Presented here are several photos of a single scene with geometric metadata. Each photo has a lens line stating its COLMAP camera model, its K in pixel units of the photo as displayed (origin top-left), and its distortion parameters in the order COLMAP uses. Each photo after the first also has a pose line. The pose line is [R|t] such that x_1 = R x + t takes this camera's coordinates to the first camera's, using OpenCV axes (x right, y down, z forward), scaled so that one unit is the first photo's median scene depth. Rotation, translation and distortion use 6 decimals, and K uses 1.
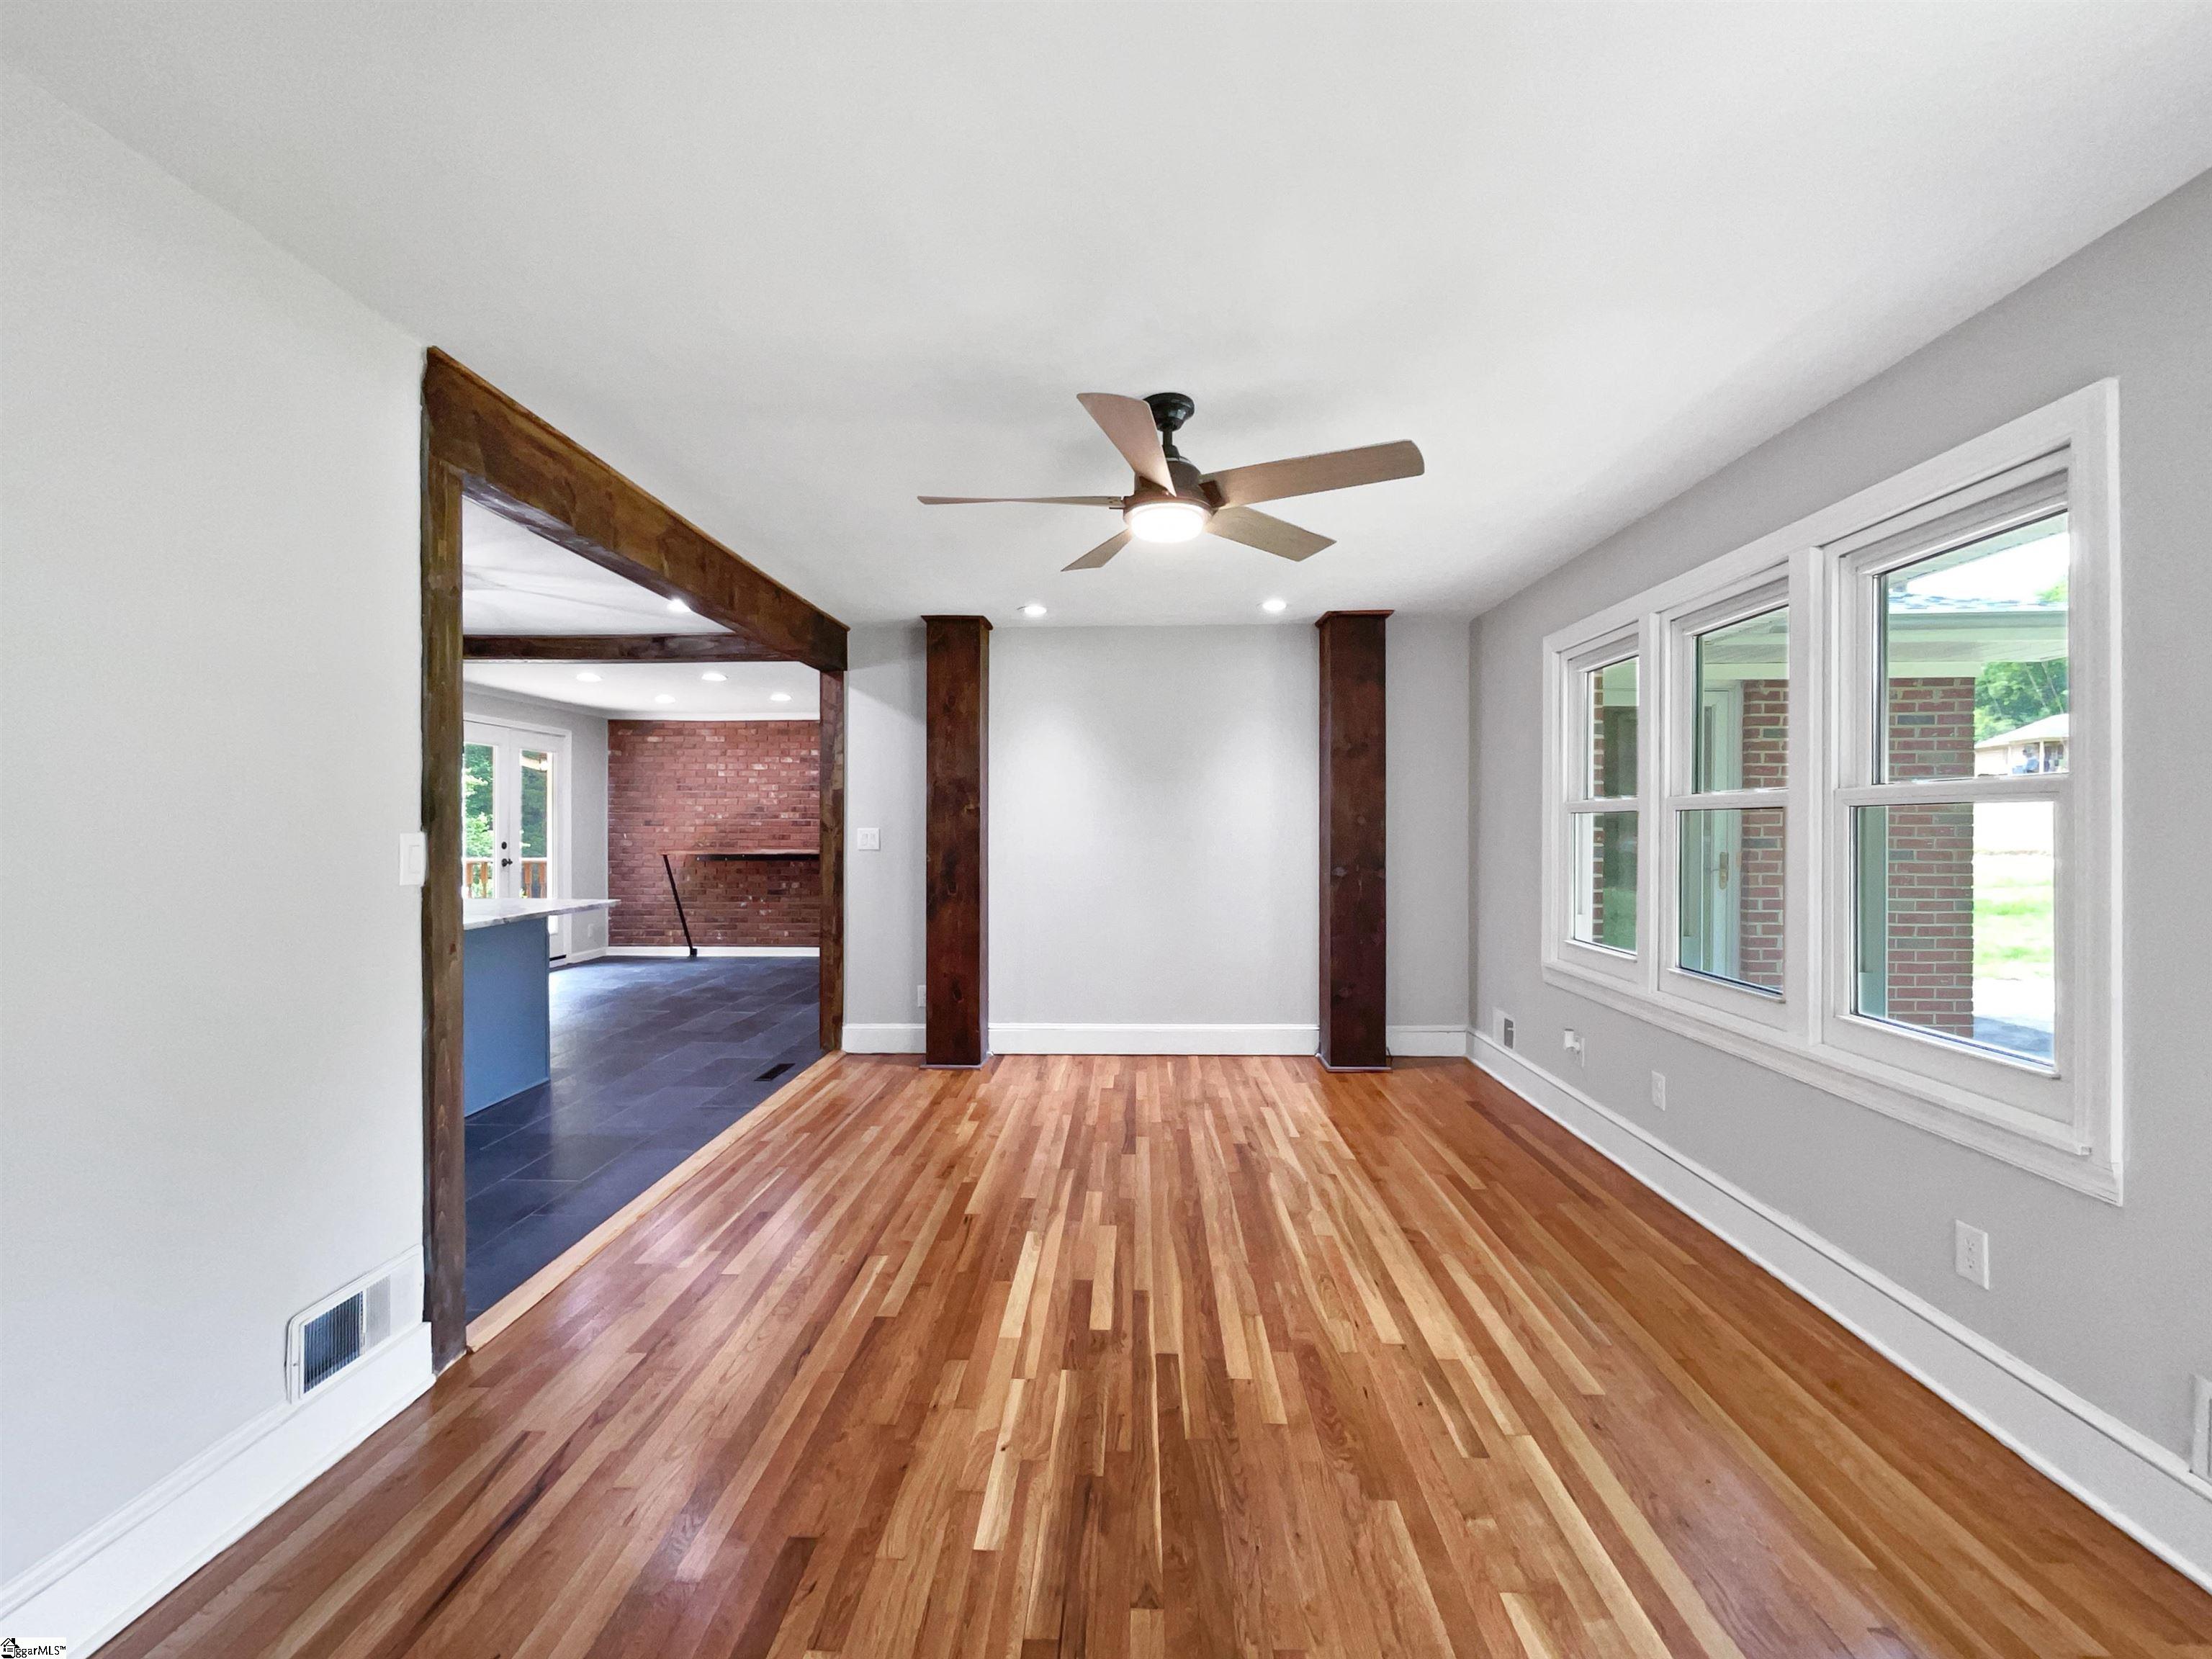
lens RADIAL K [[875.1, 0, 1103.4], [0, 875.1, 831.2], [0, 0, 1]] dist [0.003044, 0.000541]
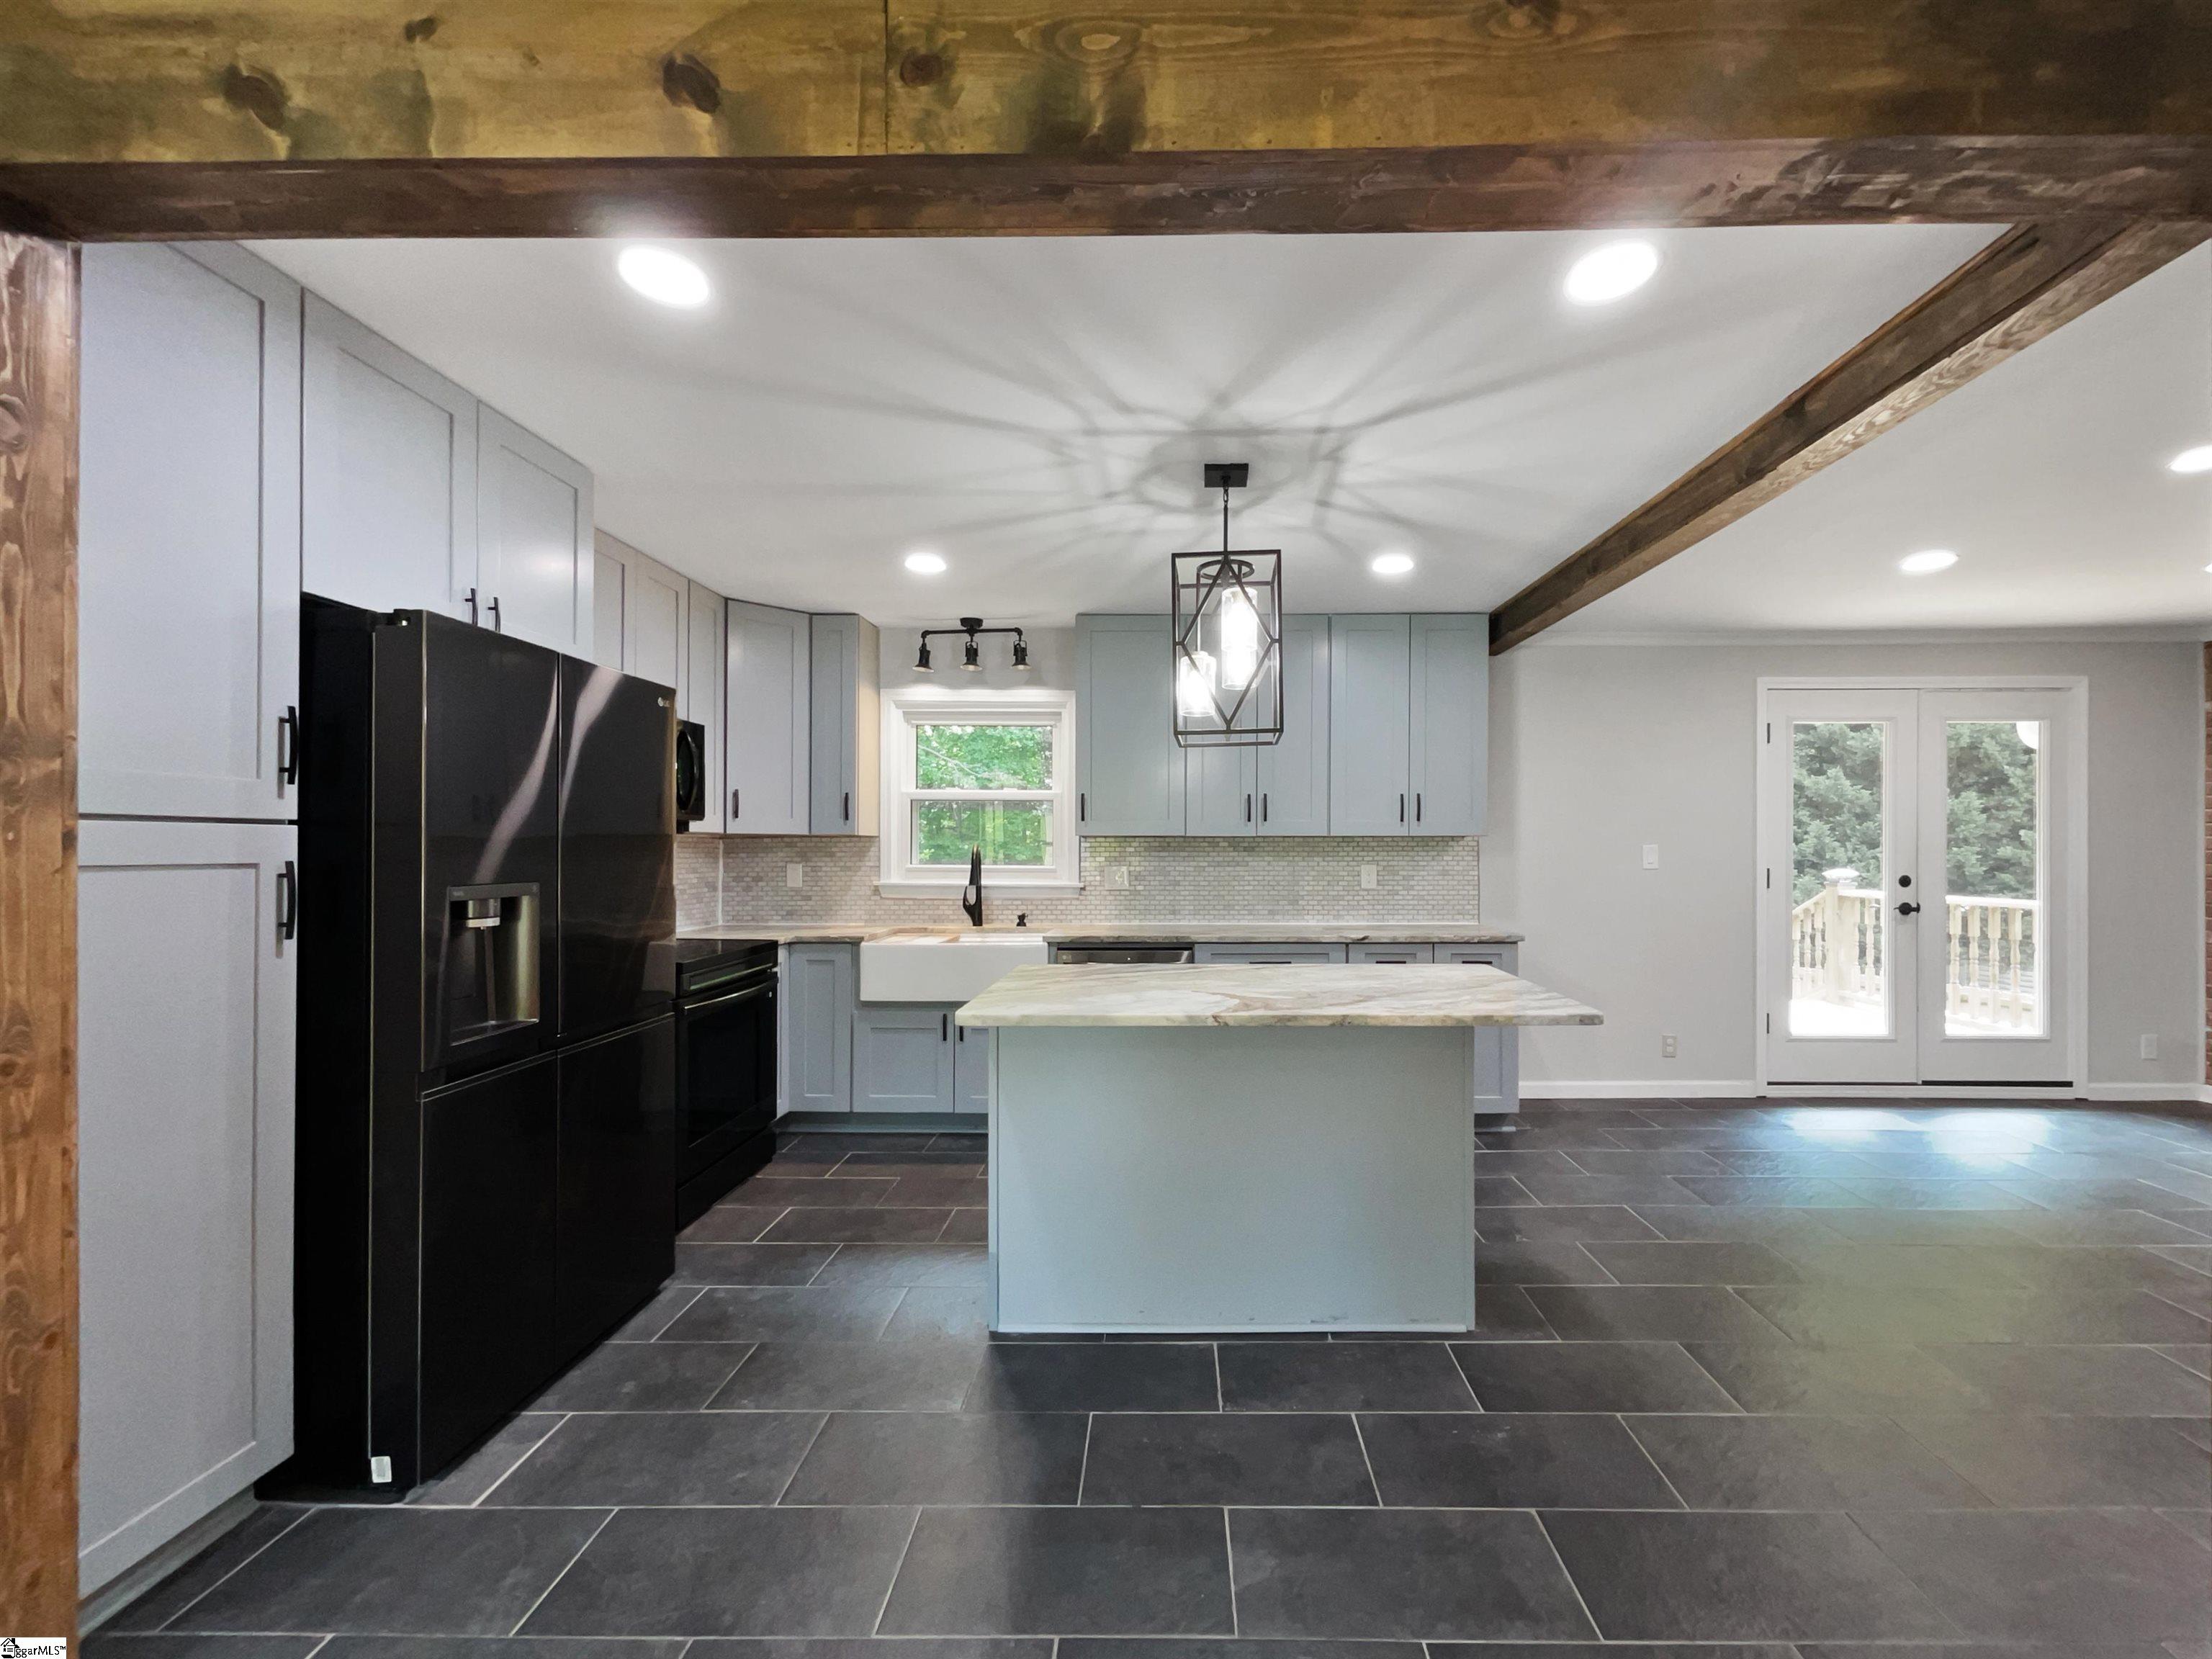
lens RADIAL K [[875.1, 0, 1119.7], [0, 875.1, 830.2], [0, 0, 1]] dist [0.003044, 0.000541]
pose [[0.021211, -0.000001, -0.999775, -0.060135], [-0.004533, 0.999990, -0.000097, -0.014041], [0.999765, 0.004534, 0.021211, 0.350524]]
